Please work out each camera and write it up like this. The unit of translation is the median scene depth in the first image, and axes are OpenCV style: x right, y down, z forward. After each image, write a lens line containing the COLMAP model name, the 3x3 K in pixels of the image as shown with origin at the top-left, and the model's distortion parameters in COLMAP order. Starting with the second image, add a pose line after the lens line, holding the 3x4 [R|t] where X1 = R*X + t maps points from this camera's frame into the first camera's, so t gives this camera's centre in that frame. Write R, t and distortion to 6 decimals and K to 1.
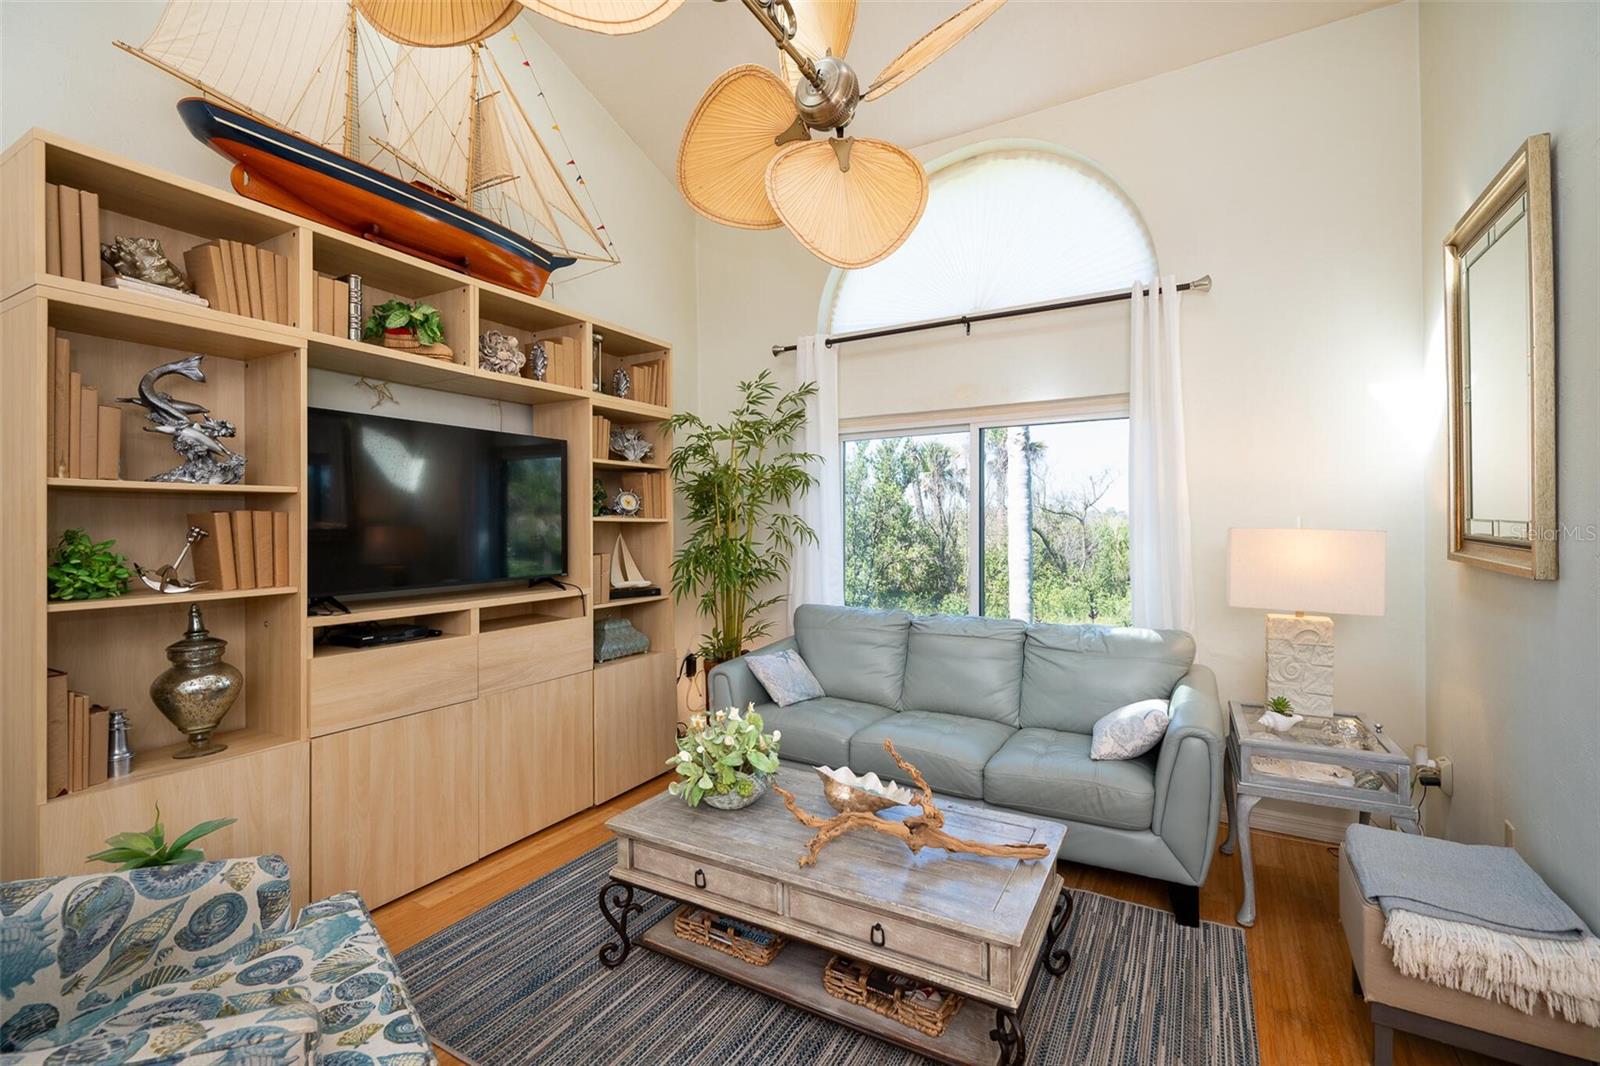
lens RADIAL K [[689.6, 0, 805.3], [0, 689.6, 527.6], [0, 0, 1]] dist [-0.002446, -0.000257]
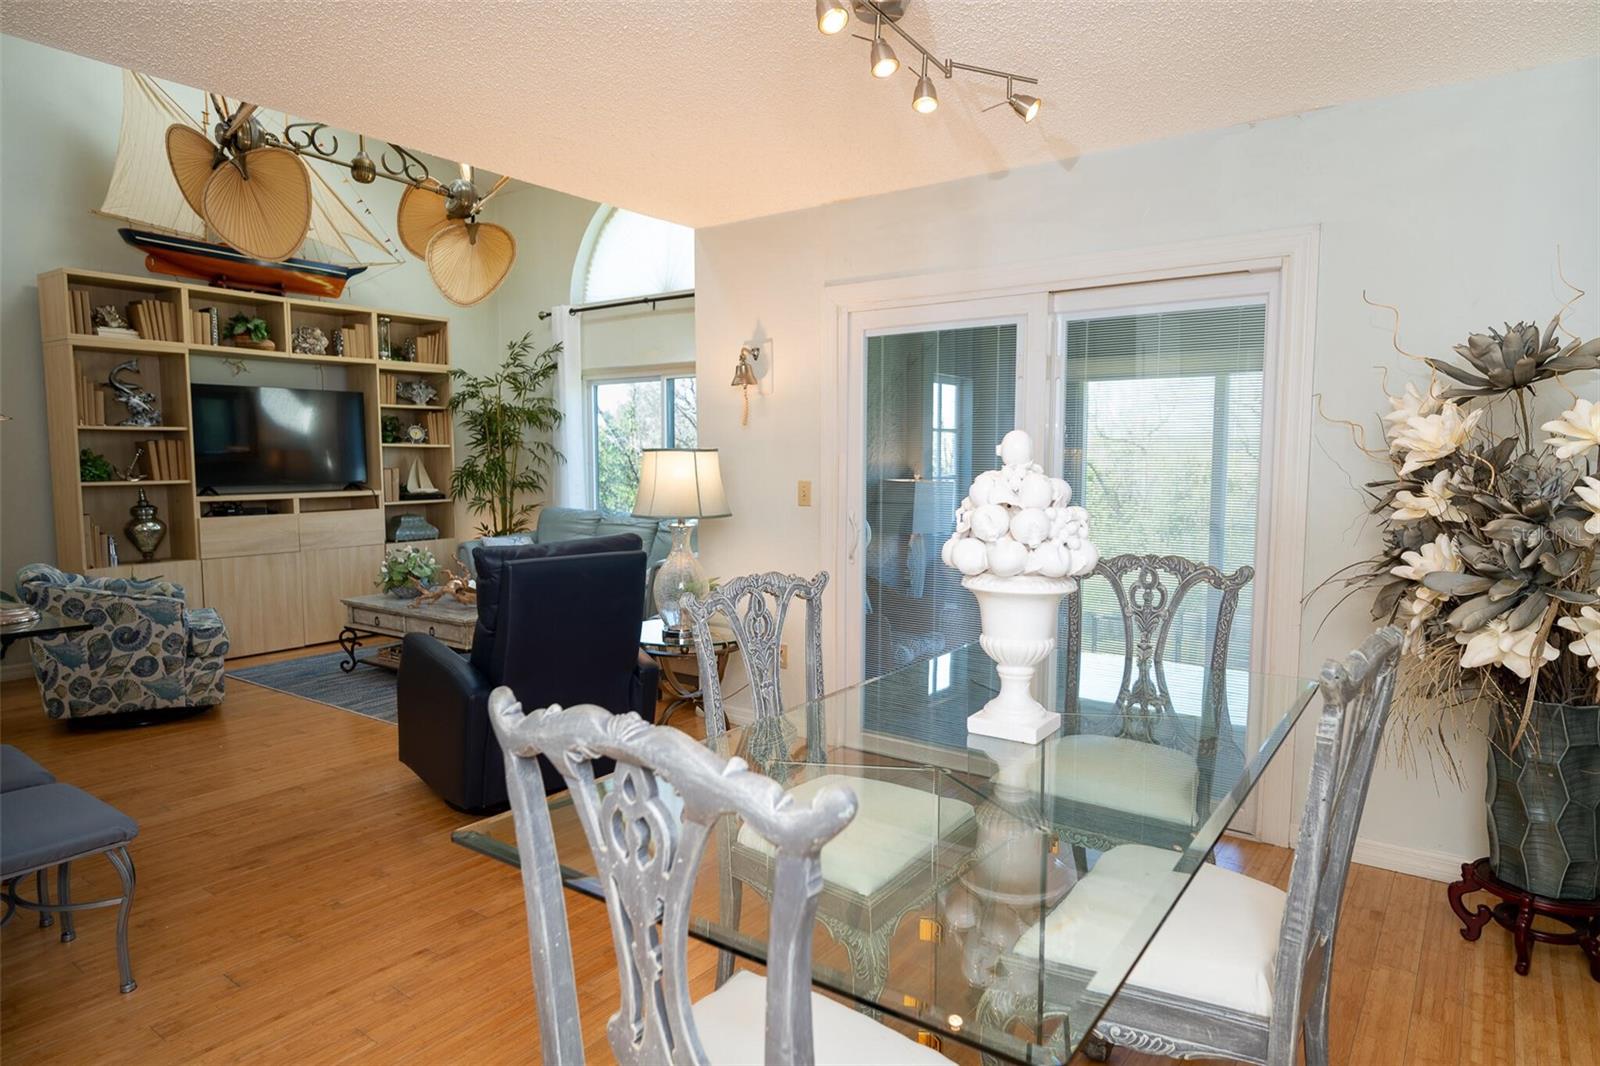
lens RADIAL K [[938.7, 0, 806.2], [0, 938.7, 538.3], [0, 0, 1]] dist [0.006594, 0.000489]
pose [[0.994333, 0.012543, -0.105566, 0.991035], [-0.003405, 0.996263, 0.086300, 0.012142], [0.106254, -0.085452, 0.990660, -1.137170]]
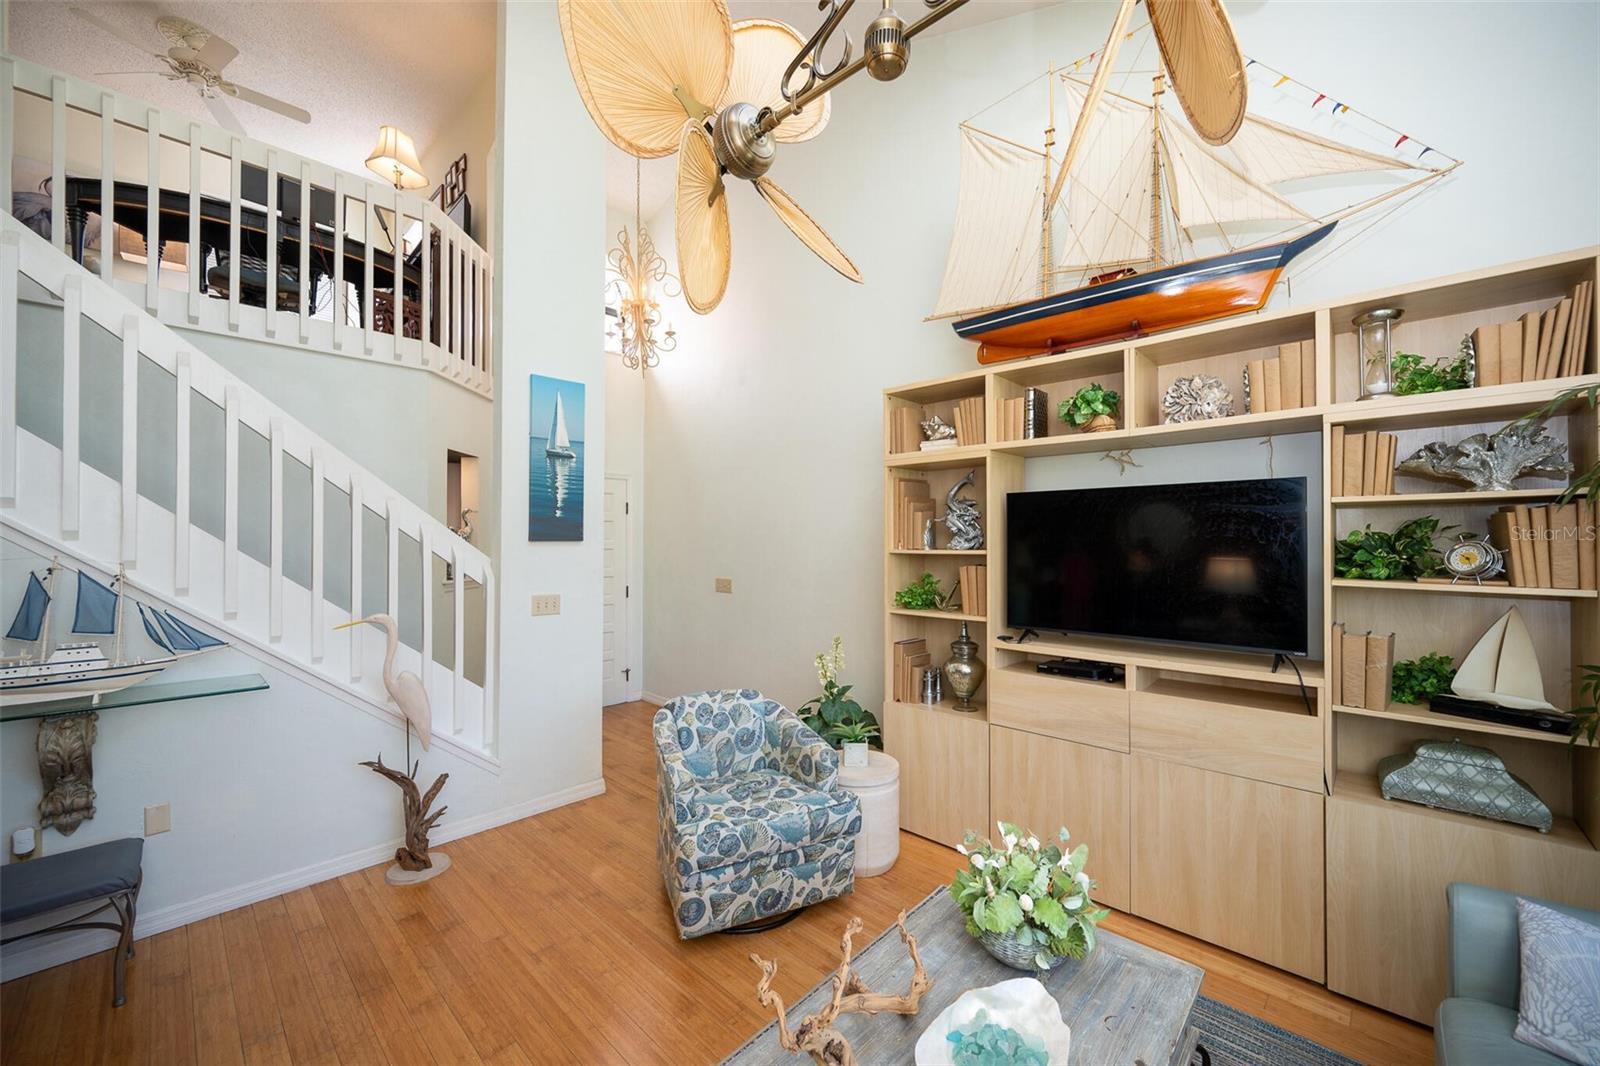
lens RADIAL K [[625.6, 0, 805.3], [0, 625.6, 537.8], [0, 0, 1]] dist [-0.000872, 0.000394]
pose [[-0.231075, -0.003043, -0.972931, 0.527233], [-0.005537, 0.999983, -0.001813, -0.065388], [0.972920, 0.004968, -0.231088, 0.738741]]
